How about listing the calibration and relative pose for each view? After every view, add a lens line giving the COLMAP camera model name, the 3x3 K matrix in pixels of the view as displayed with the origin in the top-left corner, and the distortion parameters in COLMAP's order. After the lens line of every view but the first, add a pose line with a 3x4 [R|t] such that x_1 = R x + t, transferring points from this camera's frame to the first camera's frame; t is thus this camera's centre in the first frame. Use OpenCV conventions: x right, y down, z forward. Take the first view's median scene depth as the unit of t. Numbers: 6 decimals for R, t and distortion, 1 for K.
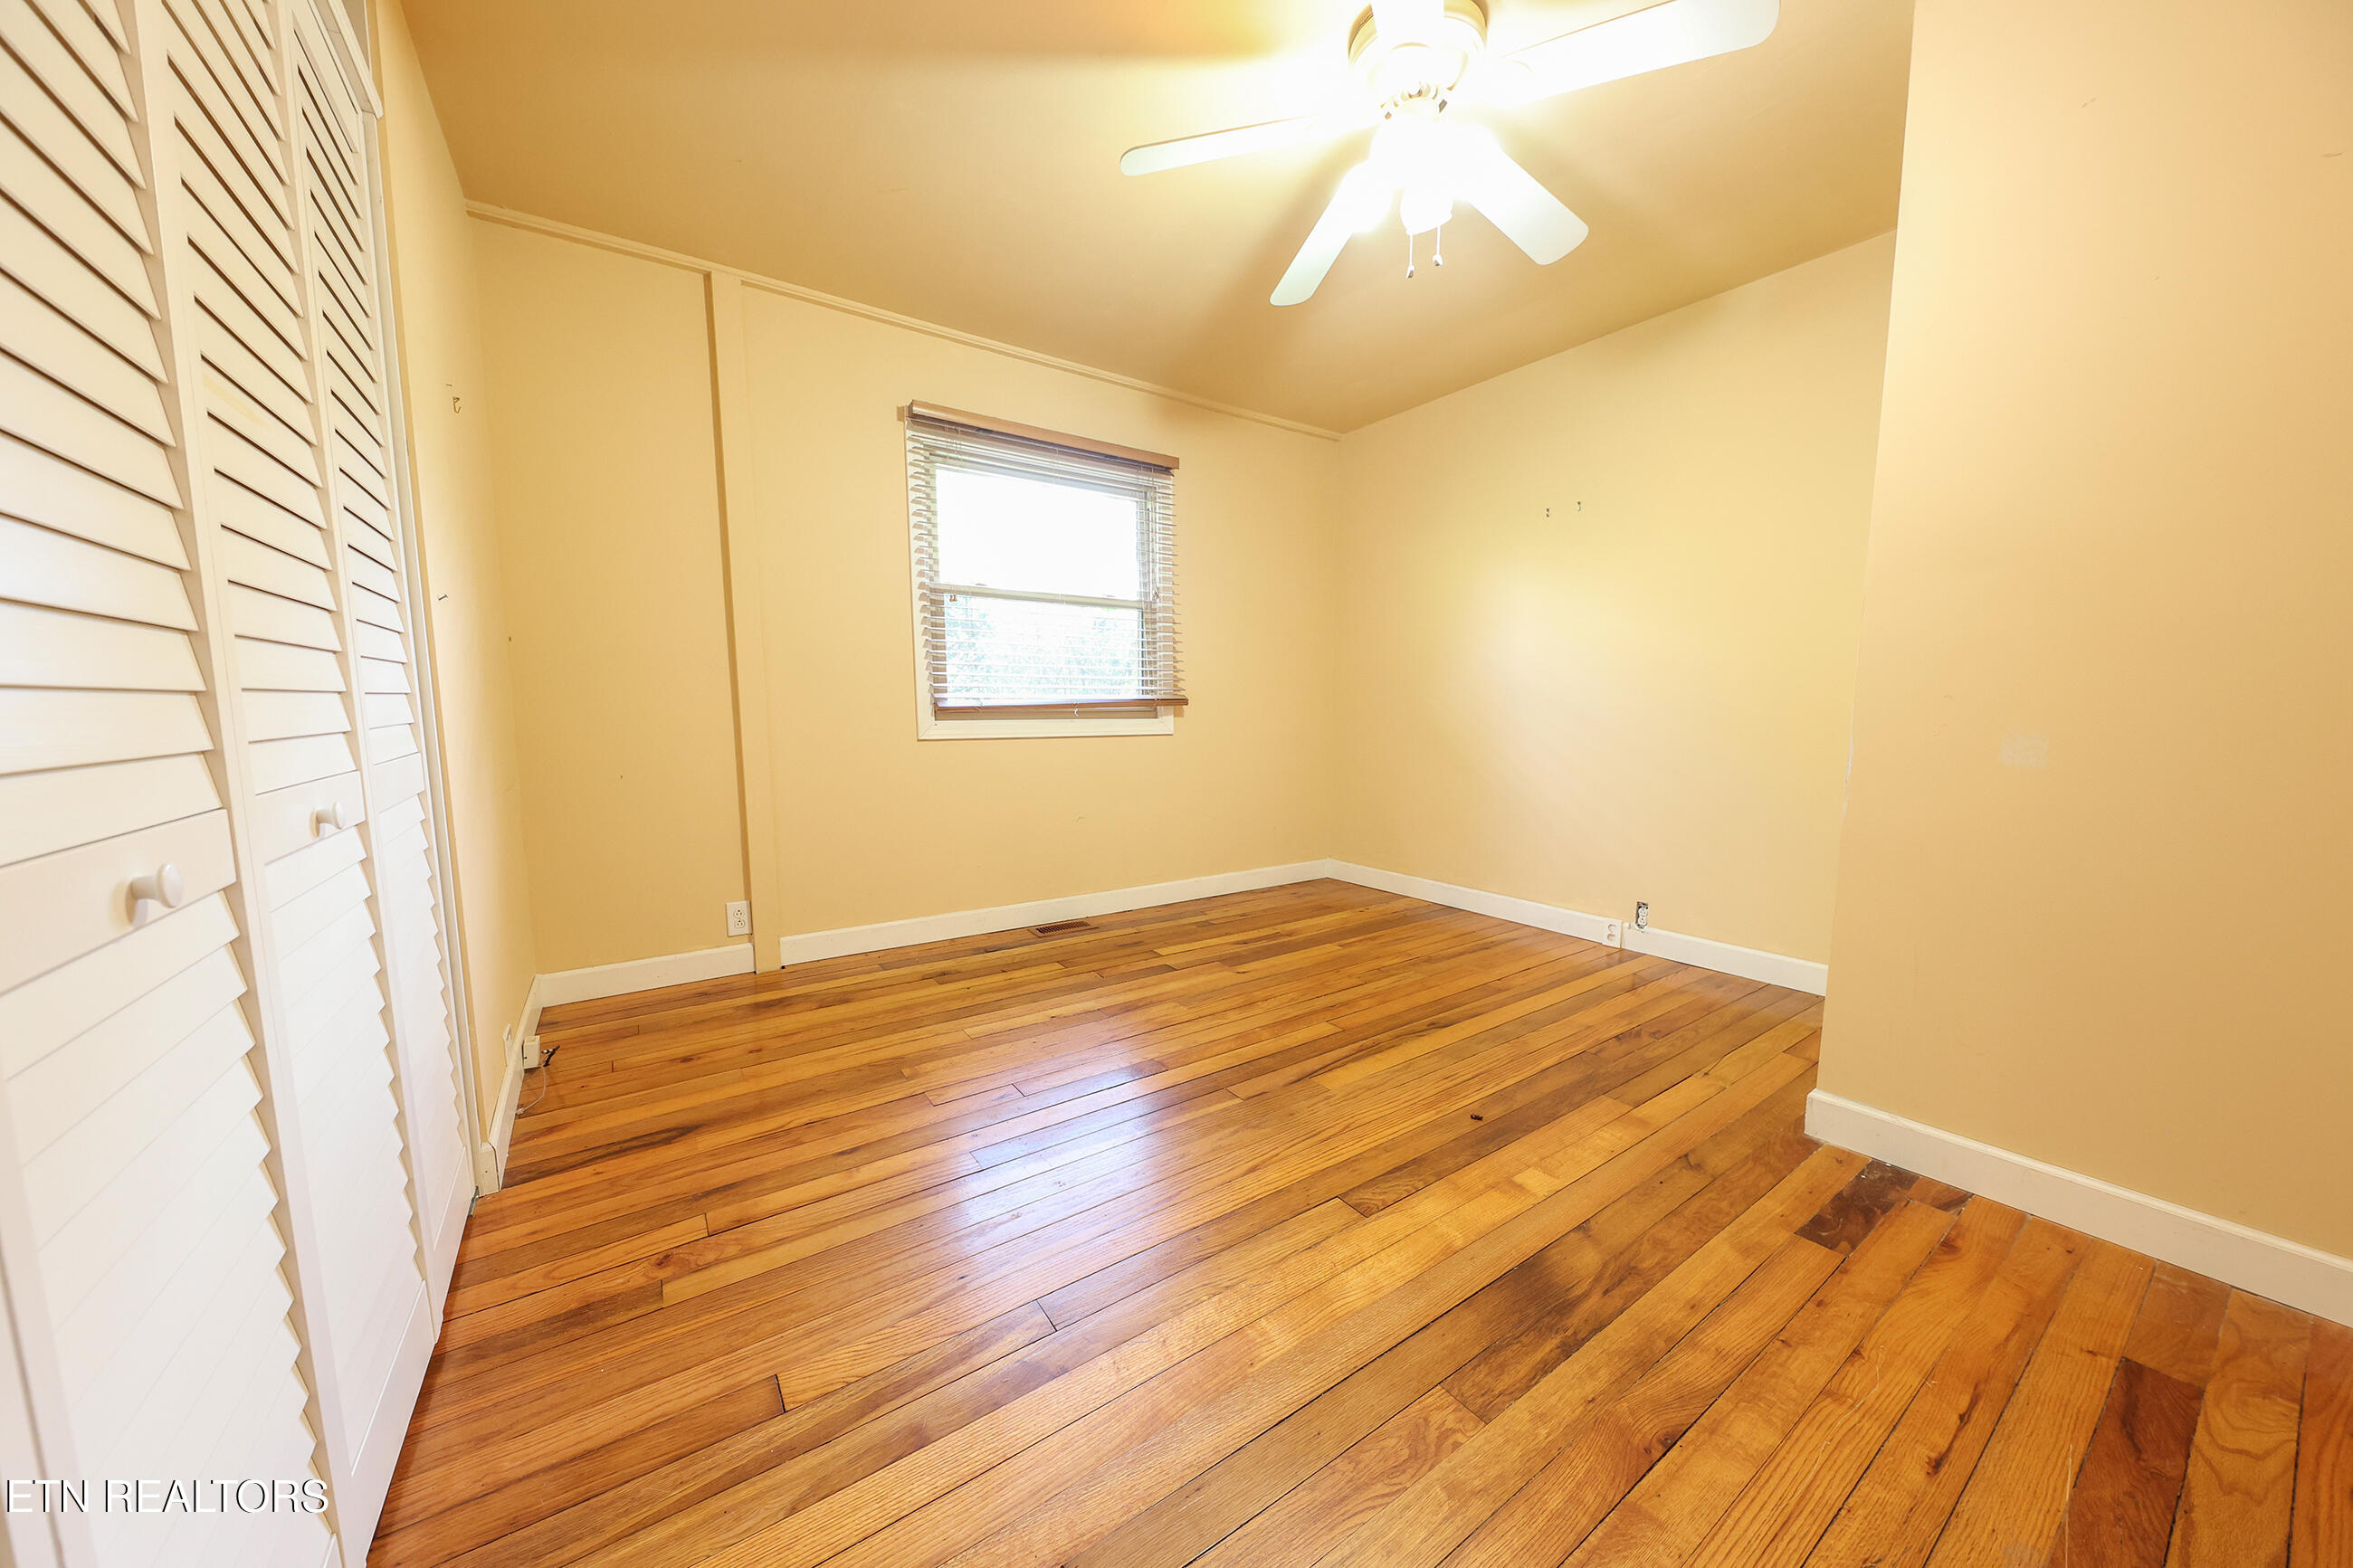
lens RADIAL K [[801.5, 0, 1167.6], [0, 801.5, 793.3], [0, 0, 1]] dist [0.009393, -0.006616]
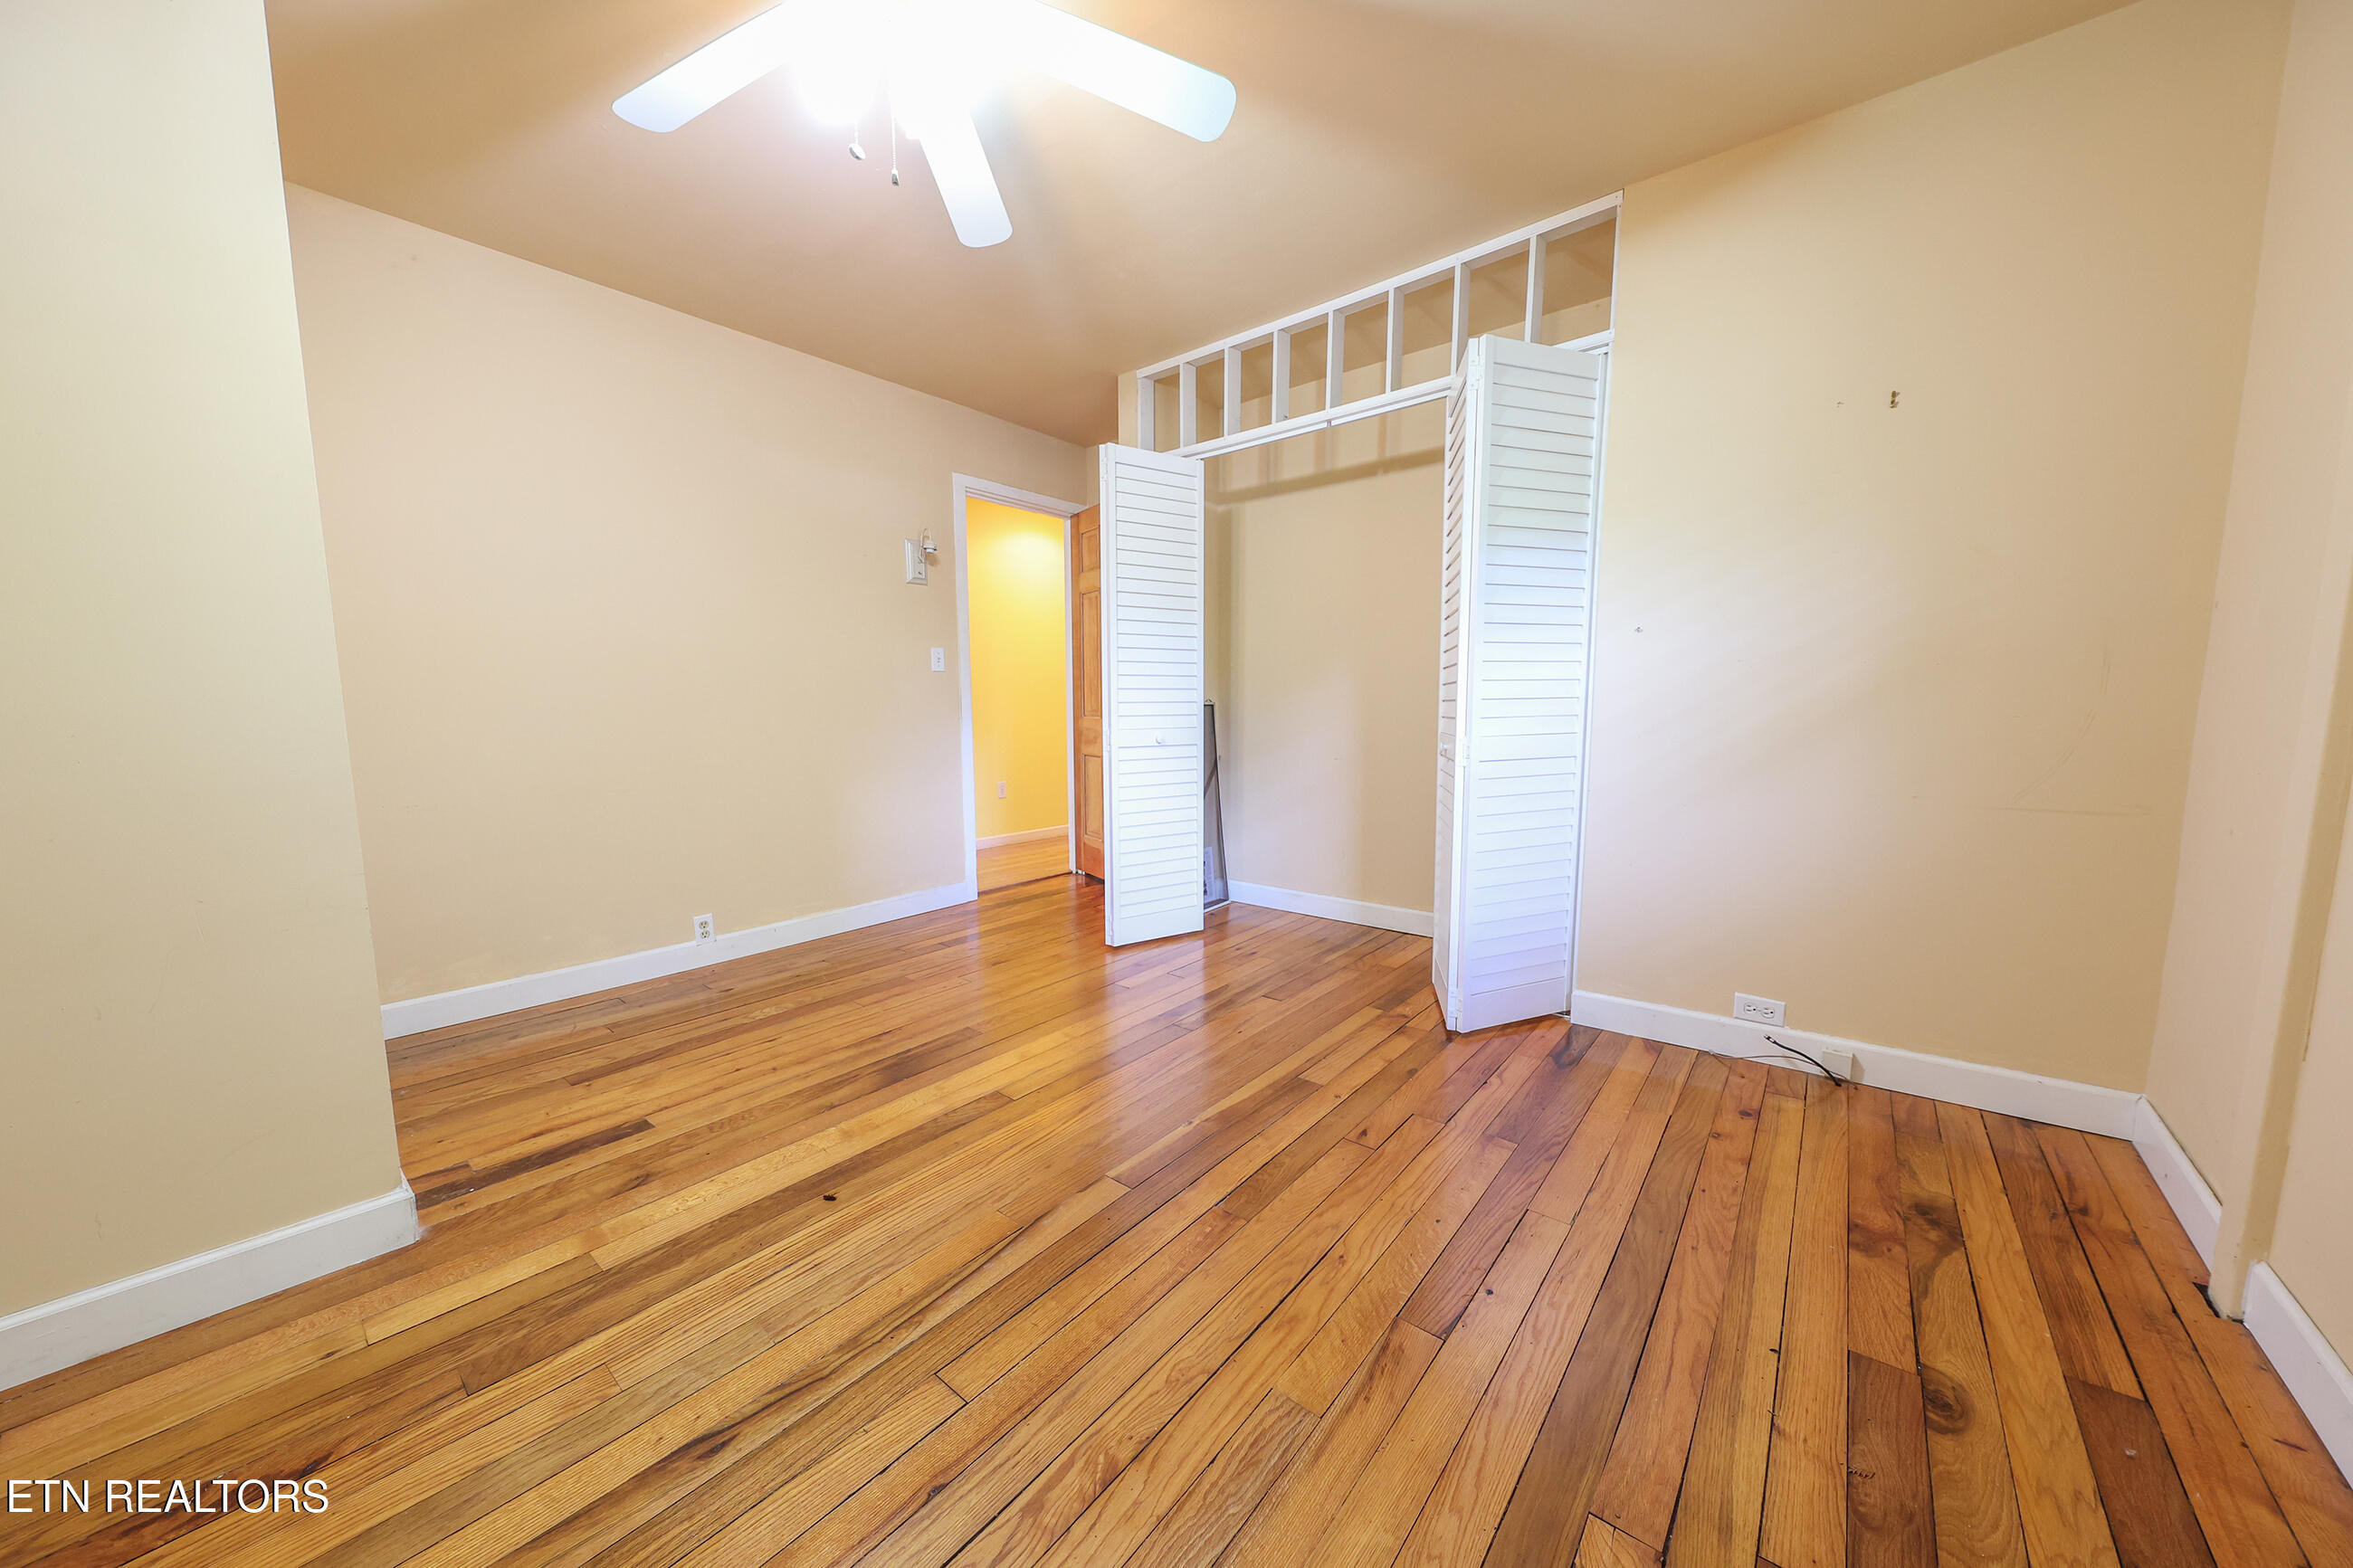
lens RADIAL K [[801.5, 0, 1167.6], [0, 801.5, 793.3], [0, 0, 1]] dist [0.009393, -0.006616]
pose [[-0.960656, 0.036973, -0.275269, 0.285067], [-0.024394, 0.976037, 0.216231, -0.223625], [0.276668, 0.214439, -0.936734, 1.974976]]
